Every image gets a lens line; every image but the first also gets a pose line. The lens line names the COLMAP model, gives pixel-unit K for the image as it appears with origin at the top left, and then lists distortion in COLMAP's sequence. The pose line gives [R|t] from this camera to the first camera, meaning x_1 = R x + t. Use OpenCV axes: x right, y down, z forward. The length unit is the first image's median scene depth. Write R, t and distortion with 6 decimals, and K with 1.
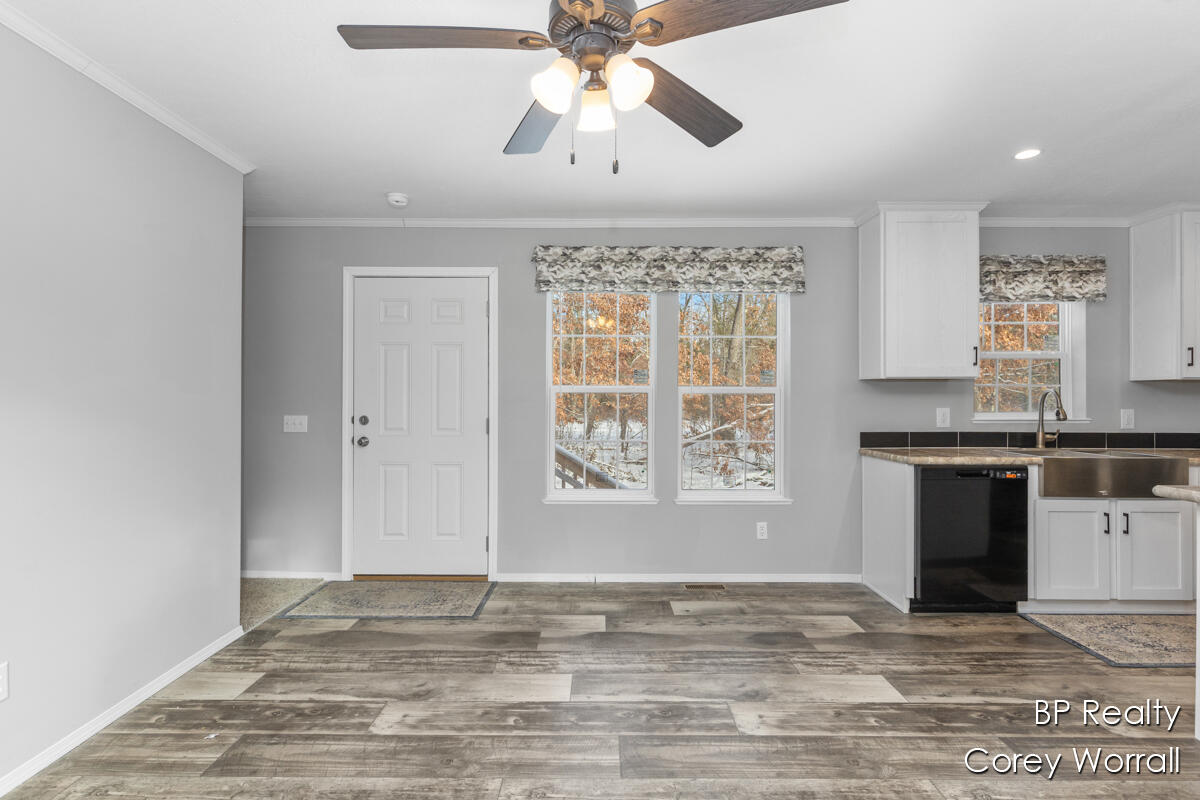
lens RADIAL K [[548.7, 0, 597.2], [0, 548.7, 403.9], [0, 0, 1]] dist [-0.001561, -0.002016]
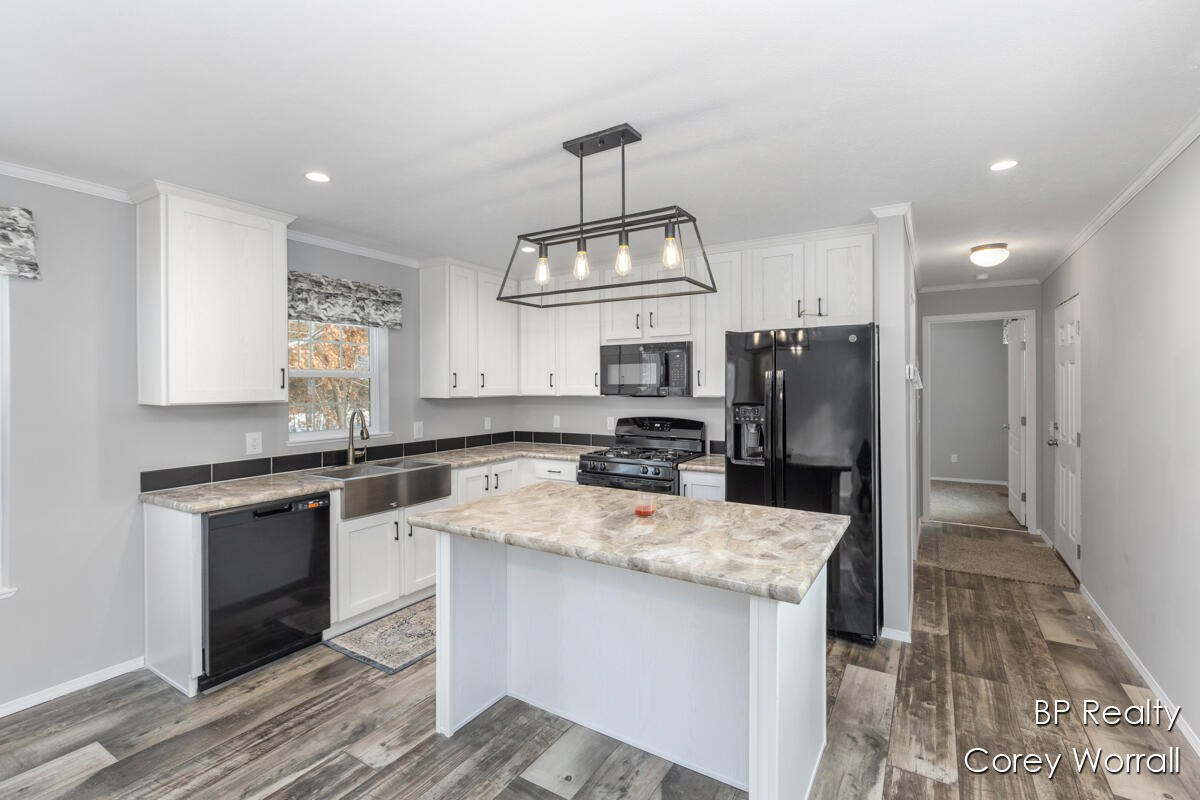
lens RADIAL K [[548.7, 0, 601.9], [0, 548.7, 384.6], [0, 0, 1]] dist [-0.001561, -0.002016]
pose [[0.509255, 0.000034, 0.860616, 0.162569], [0.007594, 0.999961, -0.004532, -0.068153], [-0.860582, 0.008843, 0.509235, 0.055929]]
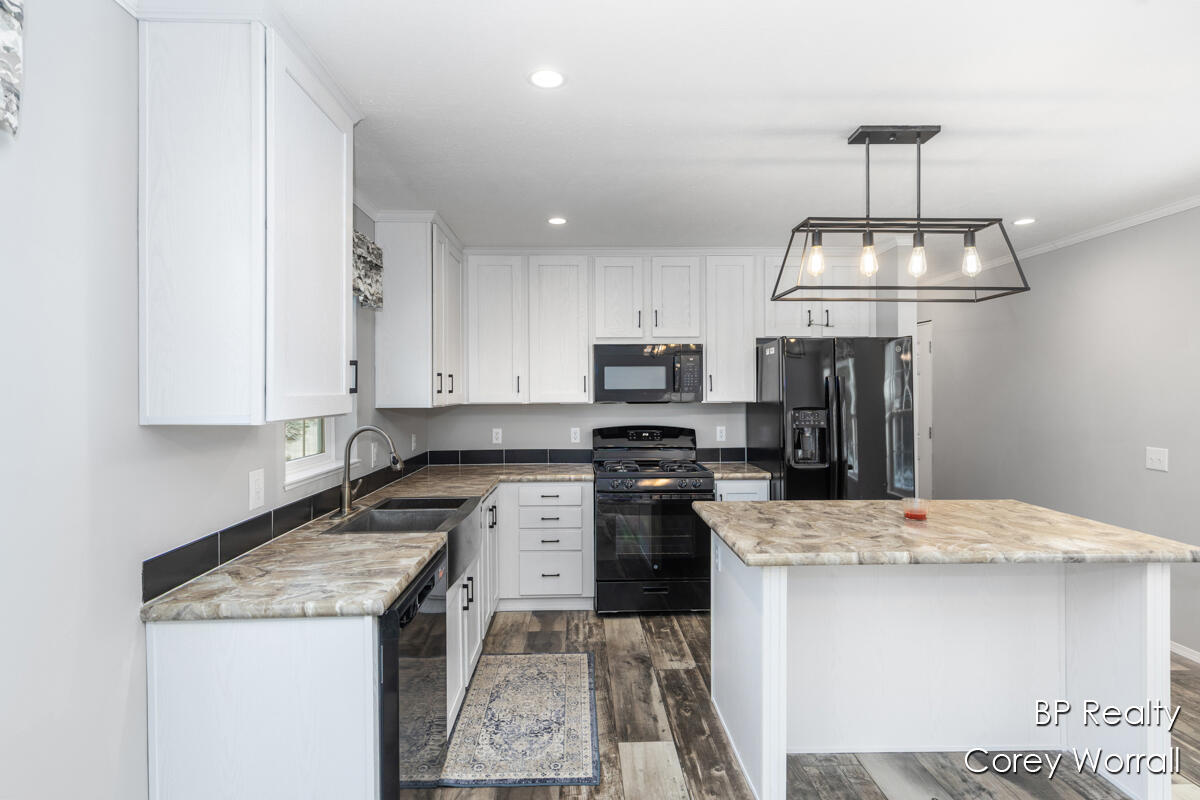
lens RADIAL K [[605.5, 0, 611.3], [0, 605.5, 391.6], [0, 0, 1]] dist [0.005748, -0.001731]
pose [[-0.050637, 0.000140, 0.998717, 0.045398], [0.007921, 0.999969, 0.000262, -0.070096], [-0.998686, 0.007925, -0.050636, 0.763505]]
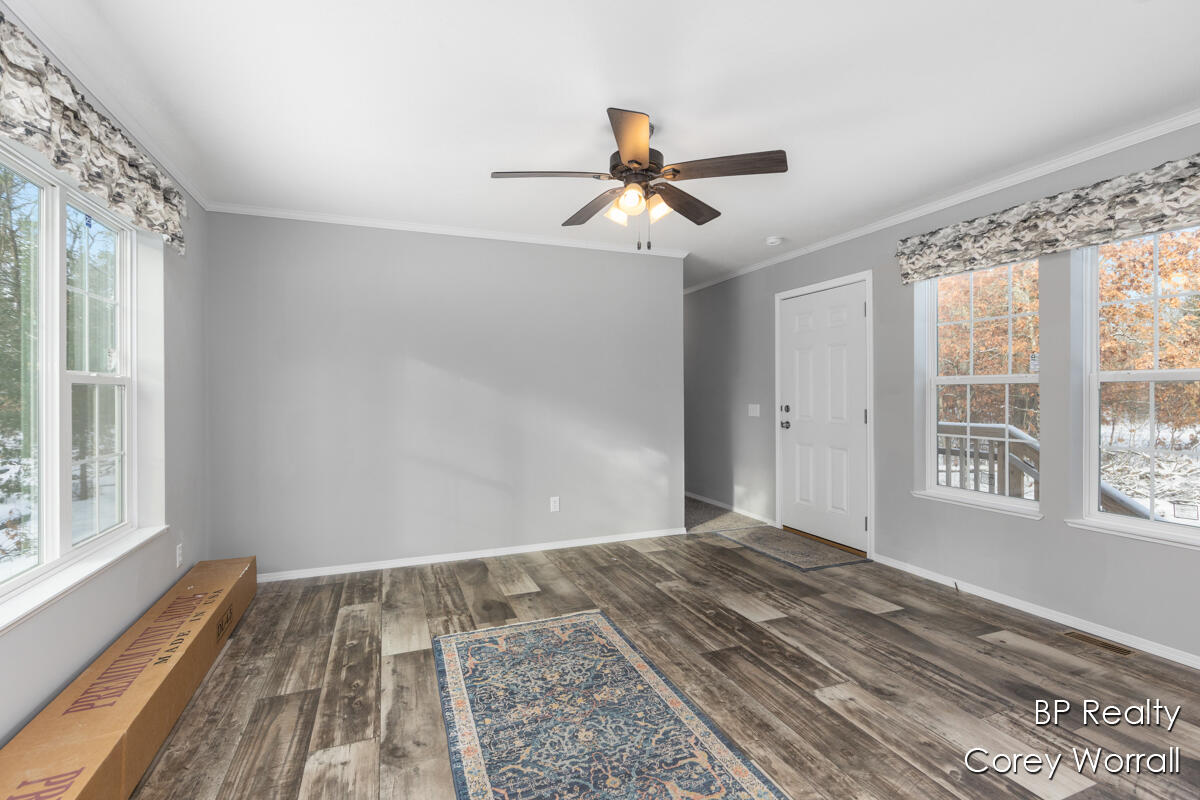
lens RADIAL K [[548.7, 0, 597.8], [0, 548.7, 393.1], [0, 0, 1]] dist [-0.001561, -0.002016]
pose [[0.372600, -0.003815, -0.927984, 0.667101], [0.005500, 0.999983, -0.001902, -0.005639], [0.927976, -0.004396, 0.372614, 0.105378]]
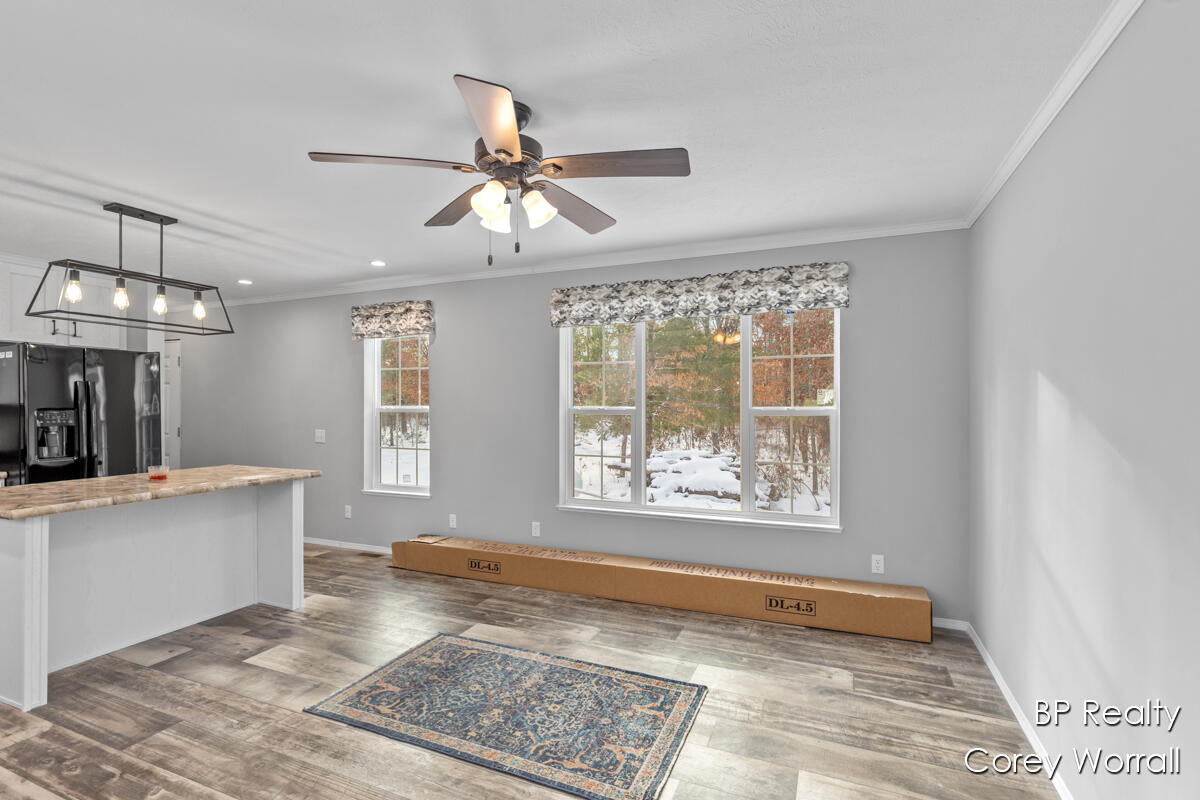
lens RADIAL K [[548.7, 0, 582.1], [0, 548.7, 402.3], [0, 0, 1]] dist [-0.001561, -0.002016]
pose [[-0.916208, 0.001113, 0.400701, -0.315405], [0.002333, 0.999994, 0.002557, -0.049647], [-0.400696, 0.003278, -0.916205, 0.946784]]
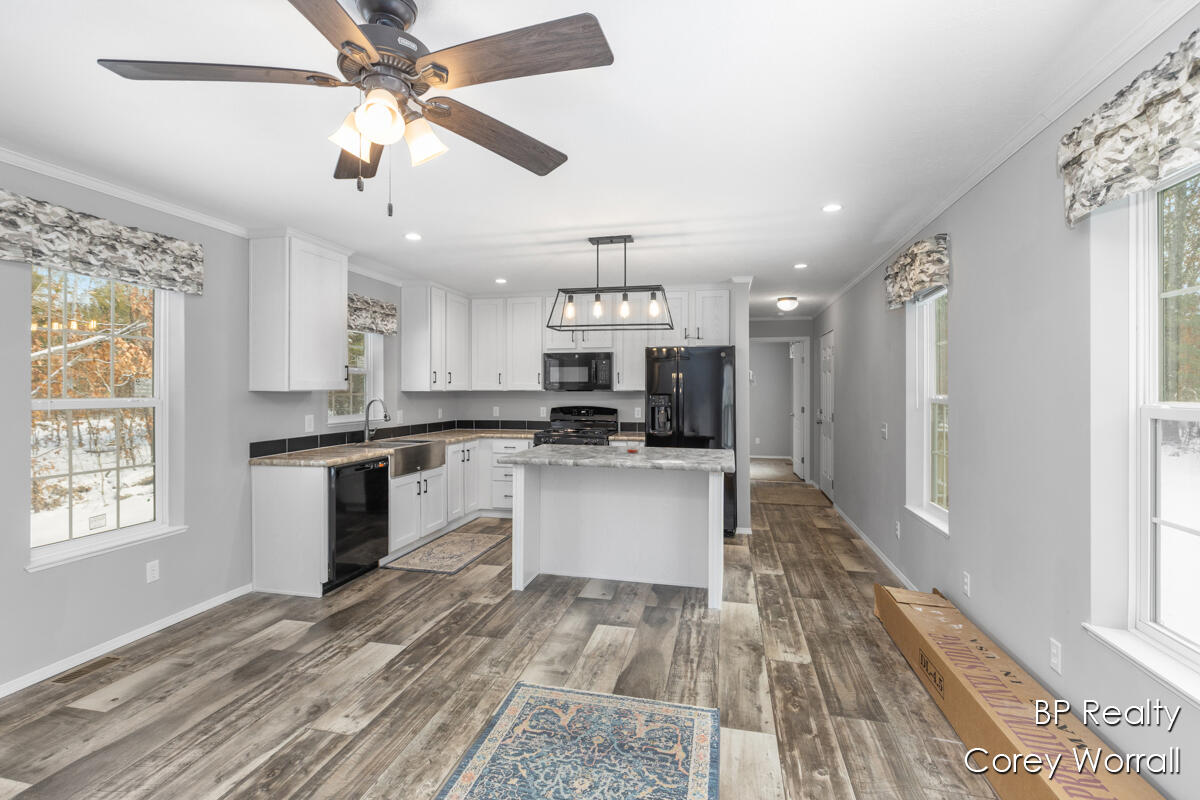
lens RADIAL K [[548.7, 0, 604.3], [0, 548.7, 387.3], [0, 0, 1]] dist [-0.001561, -0.002016]
pose [[0.208902, 0.004750, 0.977925, -0.408328], [0.002399, 0.999983, -0.005370, -0.046963], [-0.977934, 0.003468, 0.208887, 0.165814]]
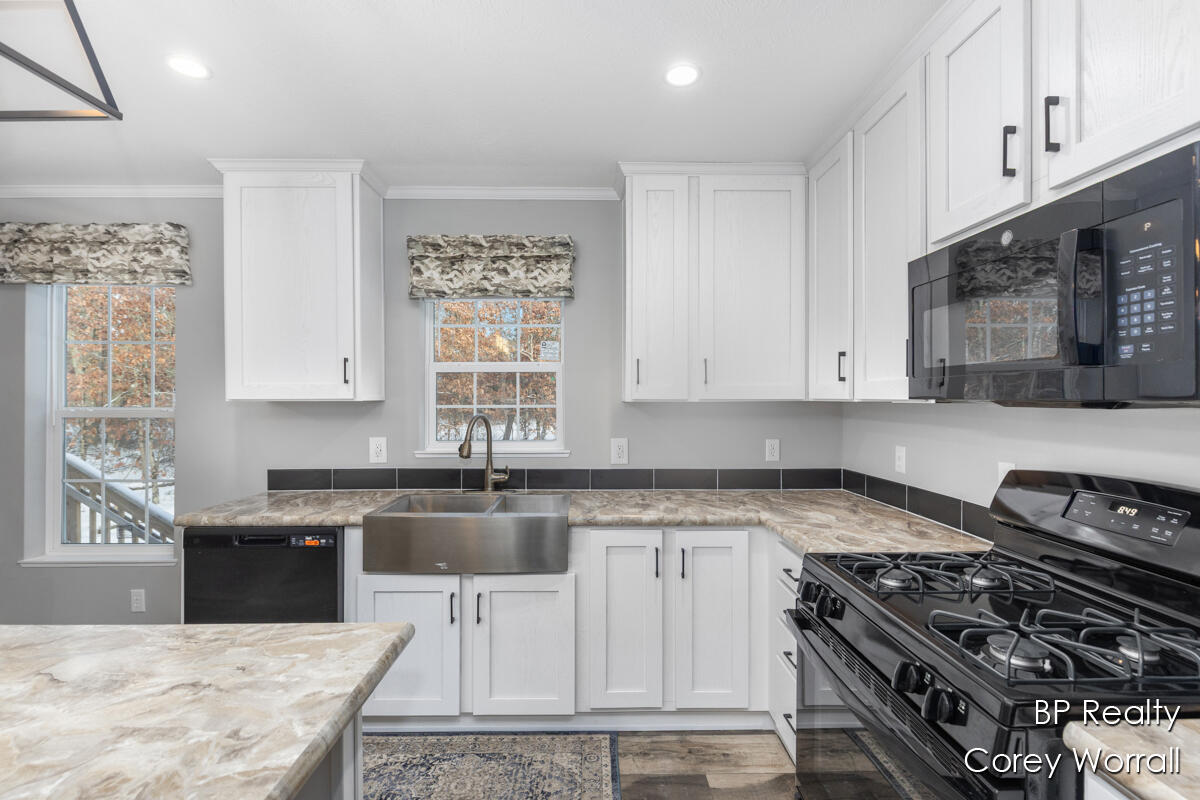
lens RADIAL K [[548.7, 0, 605.2], [0, 548.7, 396.3], [0, 0, 1]] dist [-0.001561, -0.002016]
pose [[0.999888, 0.000711, 0.014956, 1.027930], [-0.000575, 0.999958, -0.009121, -0.045972], [-0.014962, 0.009112, 0.999847, 0.258868]]
